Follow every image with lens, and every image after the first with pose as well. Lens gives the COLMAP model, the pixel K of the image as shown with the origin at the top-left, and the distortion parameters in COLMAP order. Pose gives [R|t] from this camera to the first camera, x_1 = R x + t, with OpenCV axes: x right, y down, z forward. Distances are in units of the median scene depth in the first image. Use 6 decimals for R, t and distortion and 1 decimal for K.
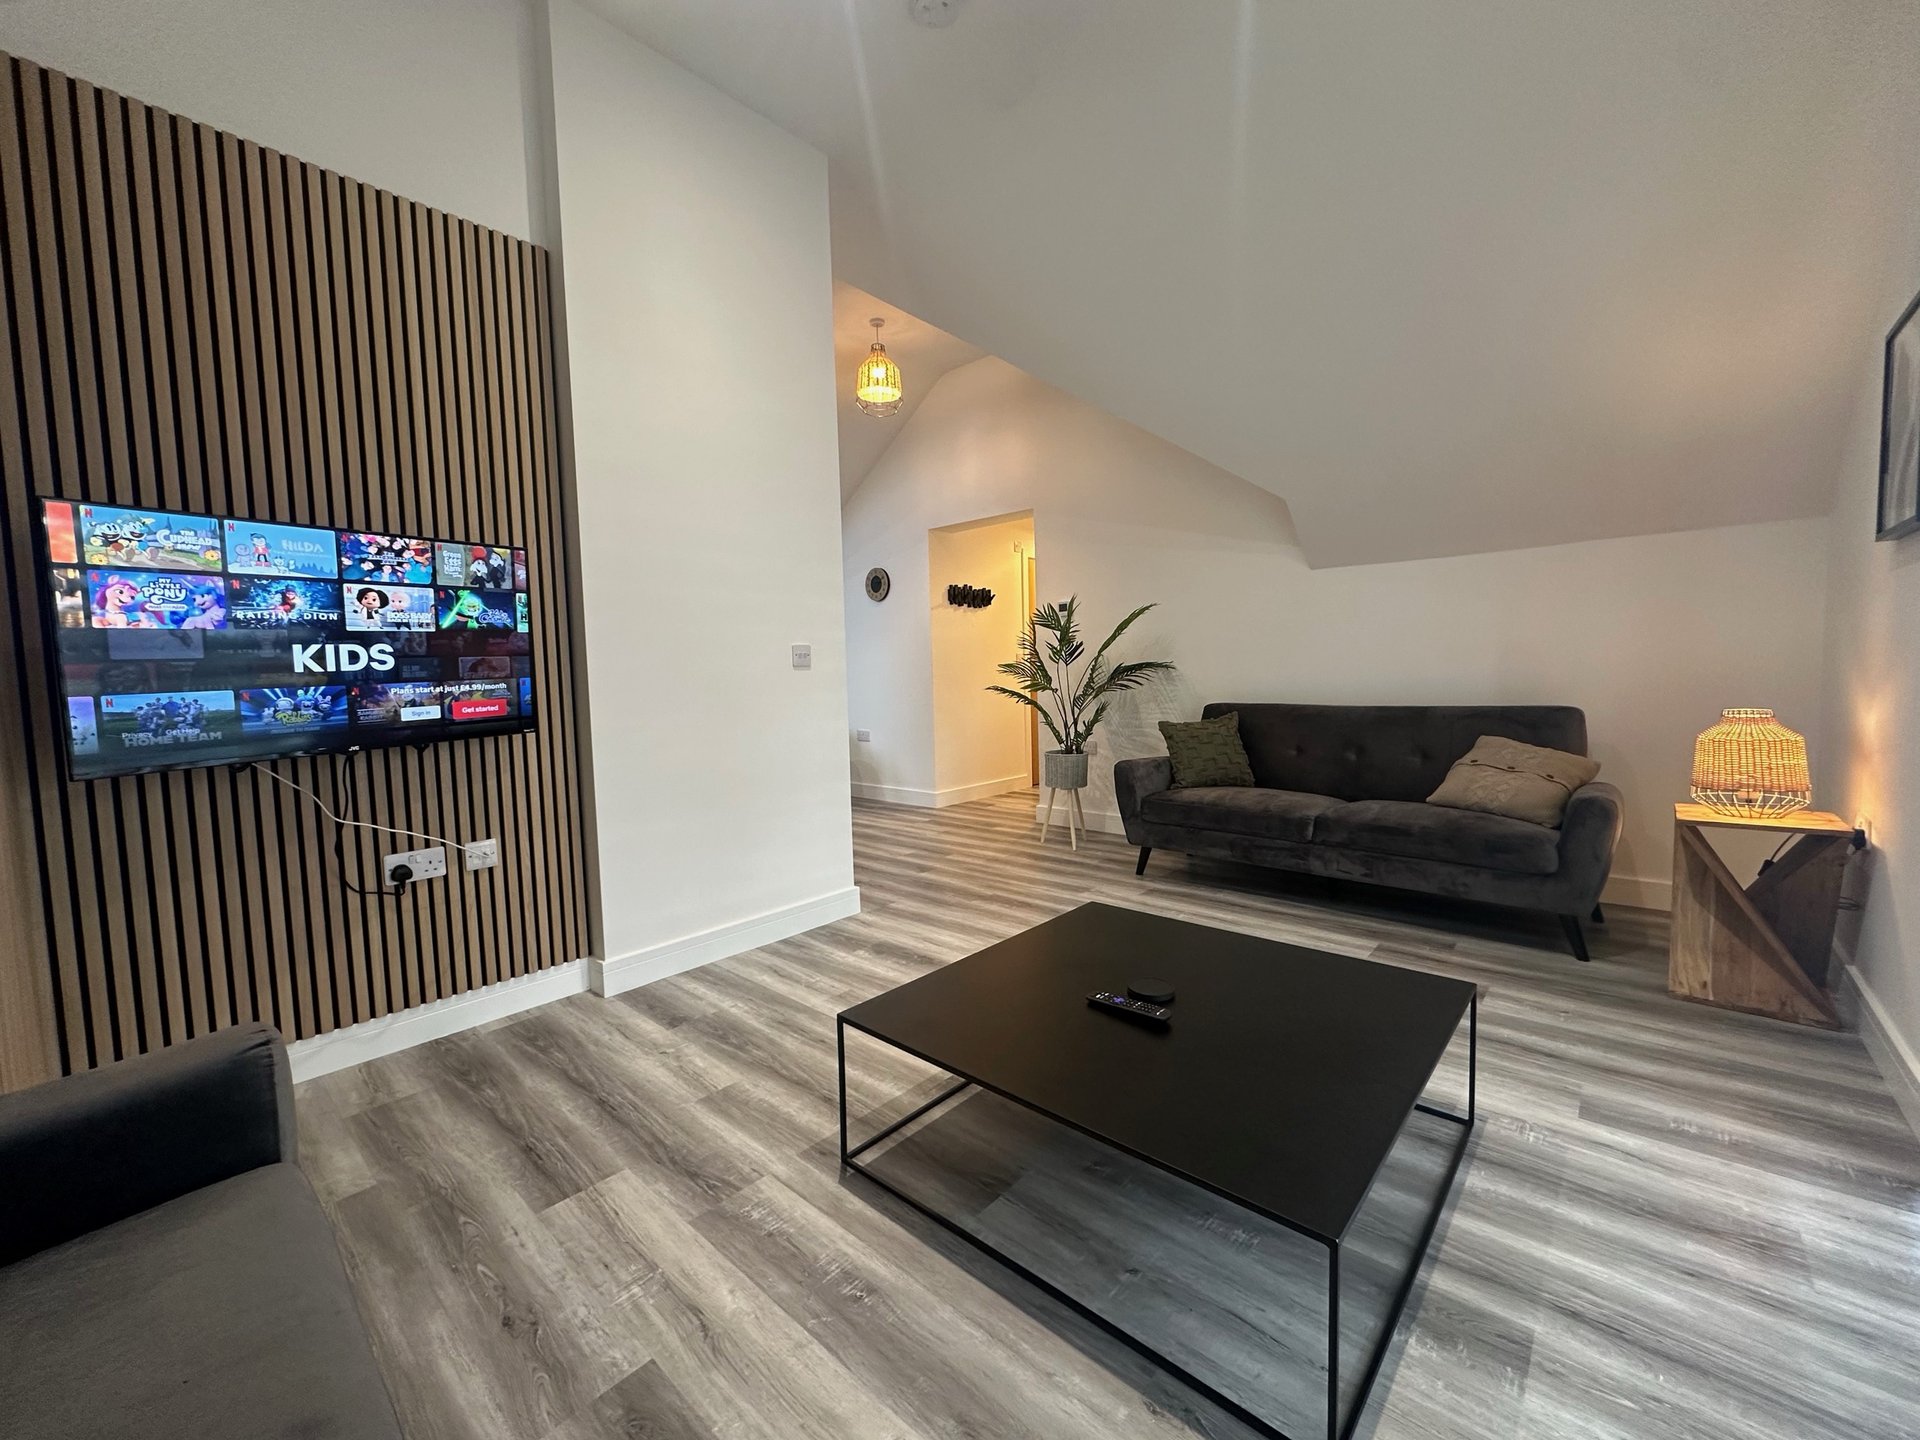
lens RADIAL K [[763.8, 0, 964.9], [0, 763.8, 711.3], [0, 0, 1]] dist [-0.001711, 0.000283]
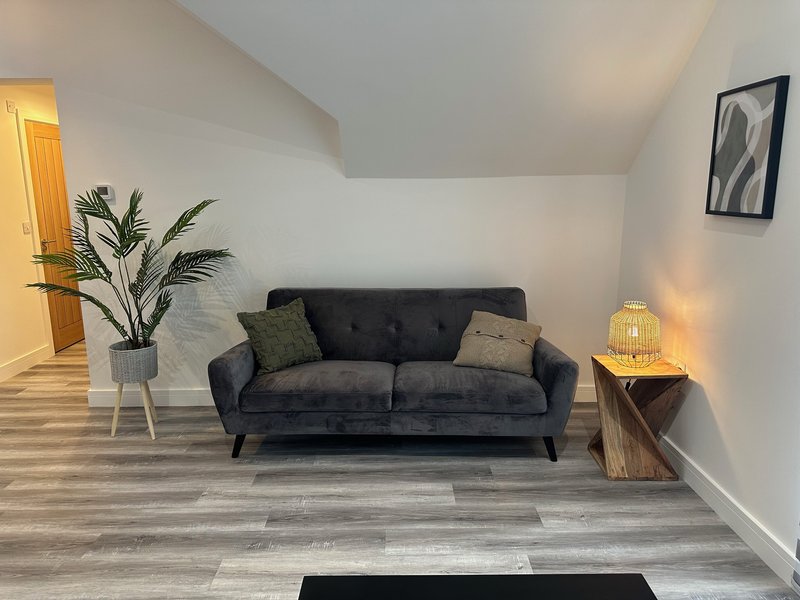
lens RADIAL K [[557.6, 0, 405.8], [0, 557.6, 299.7], [0, 0, 1]] dist [0.043718, -0.056258]
pose [[0.733776, -0.106597, 0.670977, -0.128445], [0.019648, 0.990531, 0.135878, -0.135393], [-0.679108, -0.086521, 0.728922, 0.316824]]
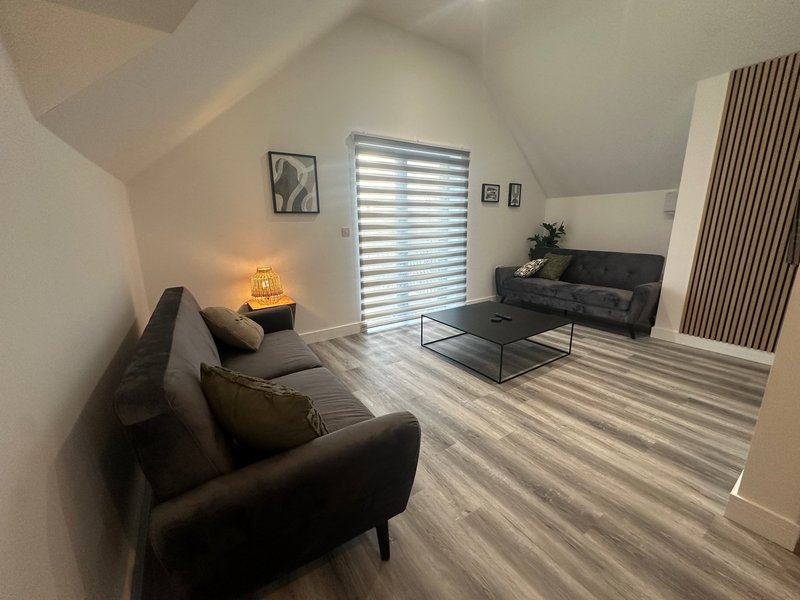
lens RADIAL K [[318.3, 0, 398.9], [0, 318.3, 295.9], [0, 0, 1]] dist [-0.001711, 0.000283]
pose [[-0.967021, -0.016860, 0.254138, 0.166243], [0.052359, 0.963336, 0.263138, -0.132294], [-0.249257, 0.267766, -0.930684, 1.441523]]
